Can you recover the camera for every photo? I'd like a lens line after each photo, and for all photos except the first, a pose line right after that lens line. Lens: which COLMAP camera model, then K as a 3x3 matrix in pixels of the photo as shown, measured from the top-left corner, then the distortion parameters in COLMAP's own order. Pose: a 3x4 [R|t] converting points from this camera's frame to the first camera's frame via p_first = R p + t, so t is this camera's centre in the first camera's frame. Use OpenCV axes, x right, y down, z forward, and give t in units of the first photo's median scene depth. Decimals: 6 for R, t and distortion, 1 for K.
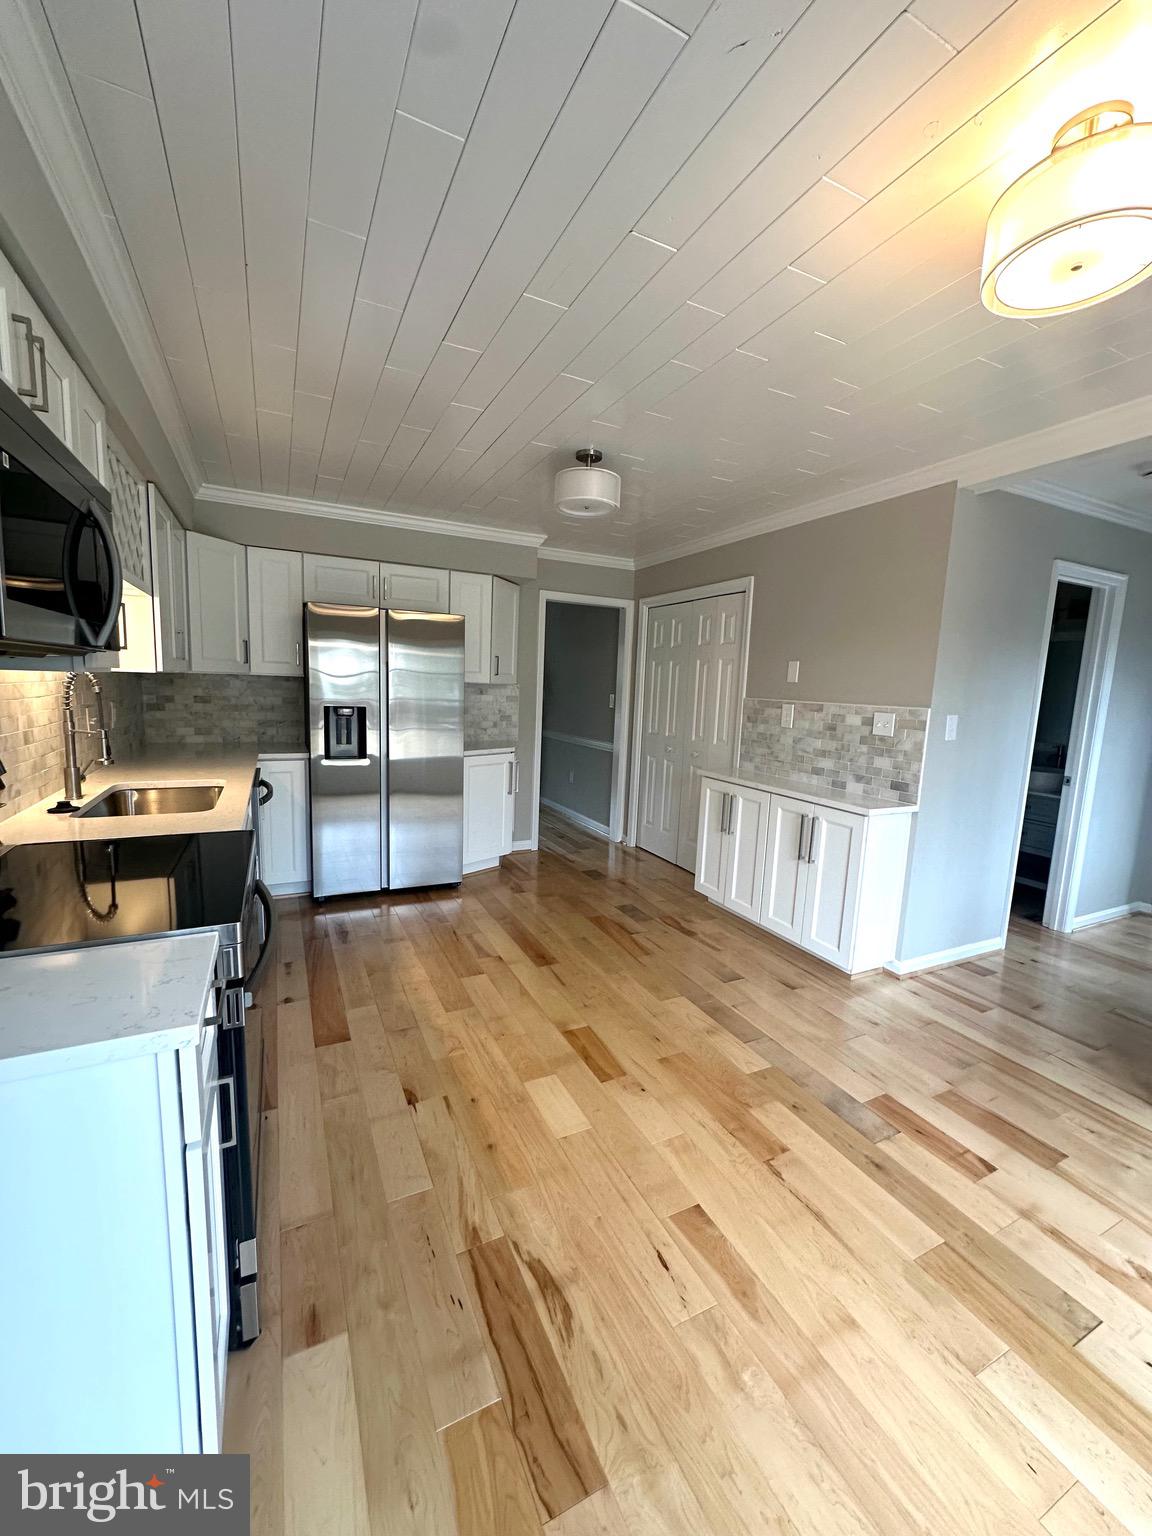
lens RADIAL K [[615.1, 0, 578.1], [0, 615.1, 770.2], [0, 0, 1]] dist [-0.005365, 0.001085]
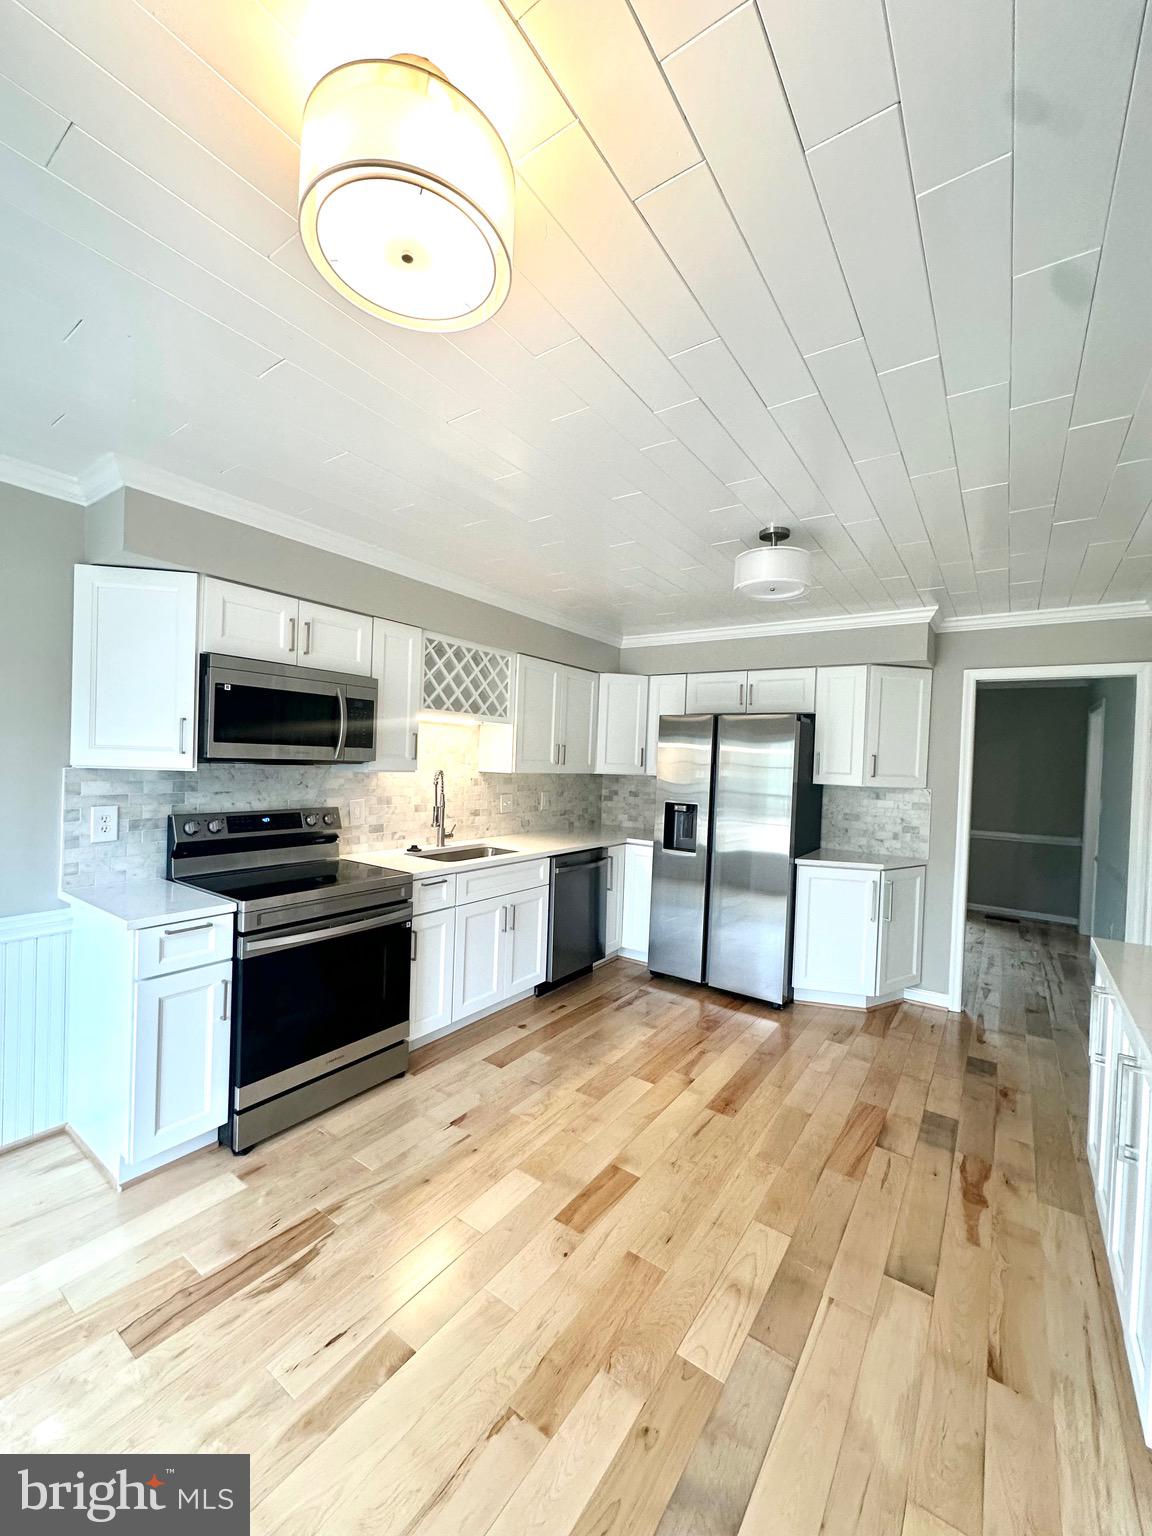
lens RADIAL K [[615.1, 0, 574.3], [0, 615.1, 767.7], [0, 0, 1]] dist [-0.005365, 0.001085]
pose [[0.475127, -0.008435, -0.879877, 0.617543], [-0.140756, 0.986349, -0.085463, -0.053623], [0.868586, 0.164454, 0.467454, 0.357201]]
